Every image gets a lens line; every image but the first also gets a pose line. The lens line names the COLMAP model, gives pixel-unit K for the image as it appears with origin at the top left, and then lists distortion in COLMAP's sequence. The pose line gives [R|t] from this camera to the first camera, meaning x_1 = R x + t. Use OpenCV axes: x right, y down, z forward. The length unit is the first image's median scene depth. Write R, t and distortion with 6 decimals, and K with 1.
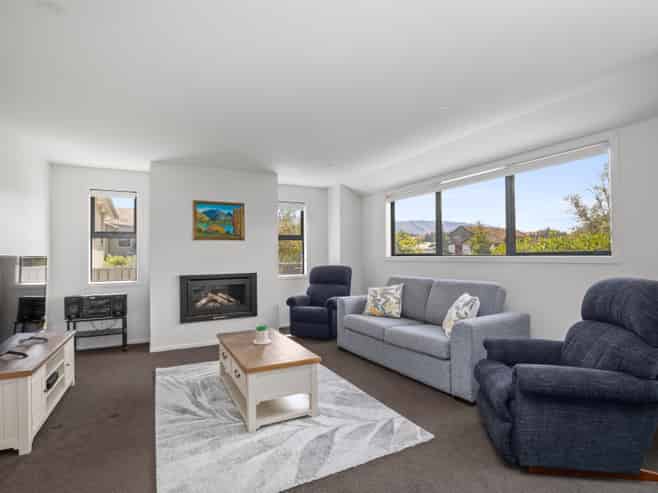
lens RADIAL K [[368.8, 0, 330.0], [0, 368.8, 246.6], [0, 0, 1]] dist [-0.003619, 0.001923]
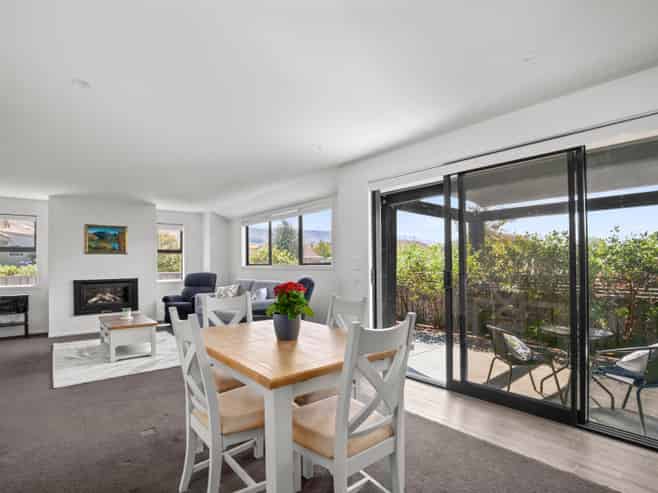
lens RADIAL K [[368.8, 0, 329.0], [0, 368.8, 257.7], [0, 0, 1]] dist [-0.003619, 0.001923]
pose [[0.980476, 0.003011, 0.196617, 0.230832], [-0.003799, 0.999986, 0.003634, -0.011428], [-0.196603, -0.004310, 0.980474, -0.478069]]
